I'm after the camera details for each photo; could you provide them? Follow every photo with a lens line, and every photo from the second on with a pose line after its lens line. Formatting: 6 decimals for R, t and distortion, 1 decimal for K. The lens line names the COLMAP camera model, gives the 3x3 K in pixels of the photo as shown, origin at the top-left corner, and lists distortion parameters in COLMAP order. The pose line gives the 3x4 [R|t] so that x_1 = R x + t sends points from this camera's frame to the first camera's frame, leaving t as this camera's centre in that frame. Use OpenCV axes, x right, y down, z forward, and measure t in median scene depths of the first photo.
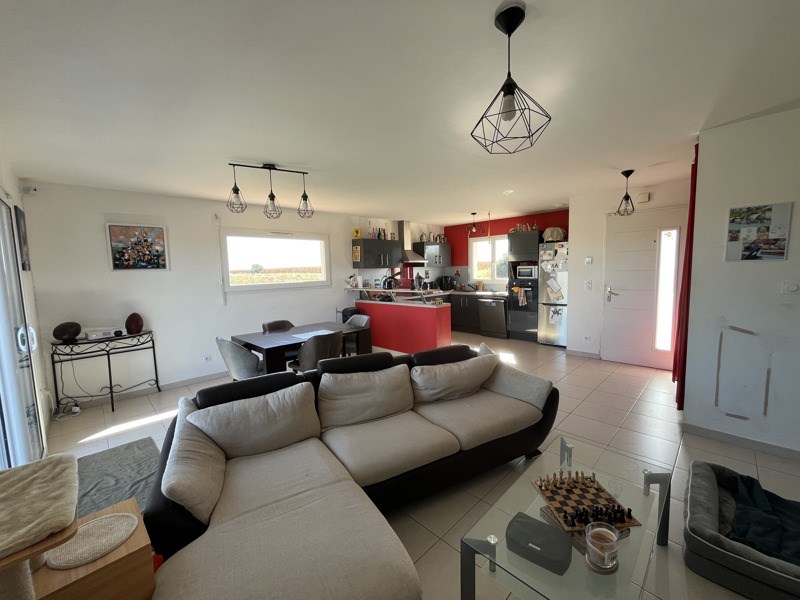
lens RADIAL K [[325.9, 0, 393.8], [0, 325.9, 298.5], [0, 0, 1]] dist [-0.000971, -0.000606]
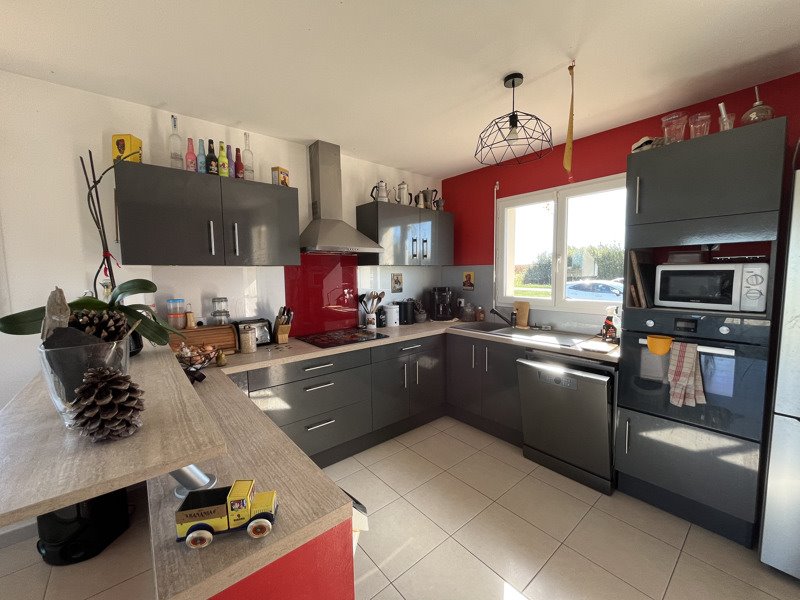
lens RADIAL K [[325.9, 0, 393.8], [0, 325.9, 298.5], [0, 0, 1]] dist [-0.000971, -0.000606]
pose [[0.996655, 0.022996, -0.078426, 0.138765], [-0.023639, 0.999694, -0.007280, -0.052332], [0.078234, 0.009109, 0.996893, 0.588011]]
